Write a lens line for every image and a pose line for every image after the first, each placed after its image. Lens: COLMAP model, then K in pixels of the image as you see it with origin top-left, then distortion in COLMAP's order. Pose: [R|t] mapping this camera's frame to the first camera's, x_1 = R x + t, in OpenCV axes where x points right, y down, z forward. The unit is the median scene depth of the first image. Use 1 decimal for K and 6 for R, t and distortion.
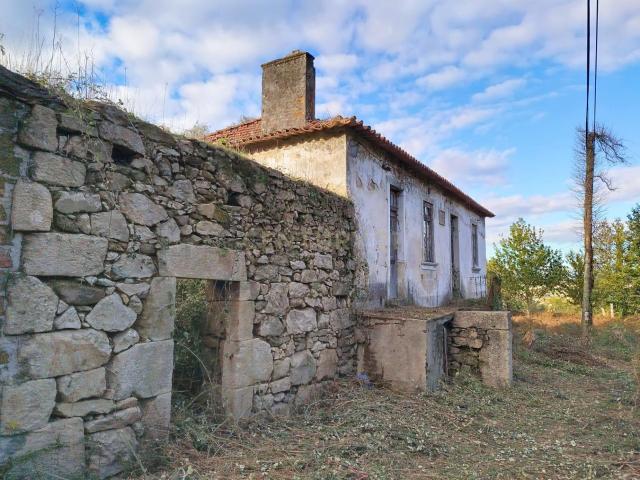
lens RADIAL K [[647.8, 0, 320.0], [0, 647.8, 240.0], [0, 0, 1]] dist [0.110328, -0.006154]
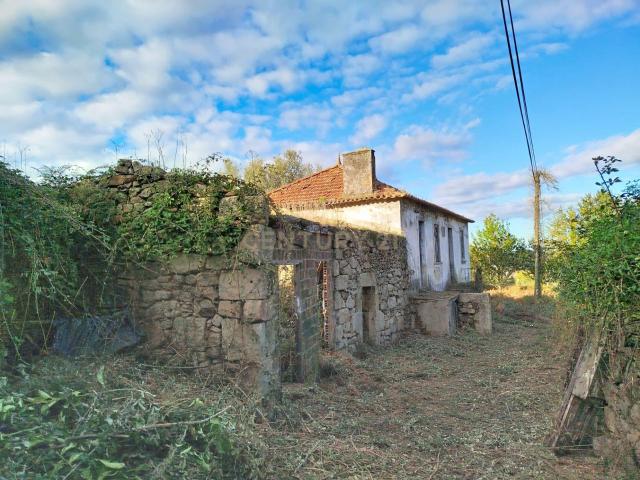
lens RADIAL K [[647.8, 0, 320.0], [0, 647.8, 240.0], [0, 0, 1]] dist [0.110328, -0.006154]
pose [[0.998651, -0.032276, 0.040668, -0.245851], [0.030926, 0.998964, 0.033398, -0.110260], [-0.041704, -0.032095, 0.998614, -0.772770]]
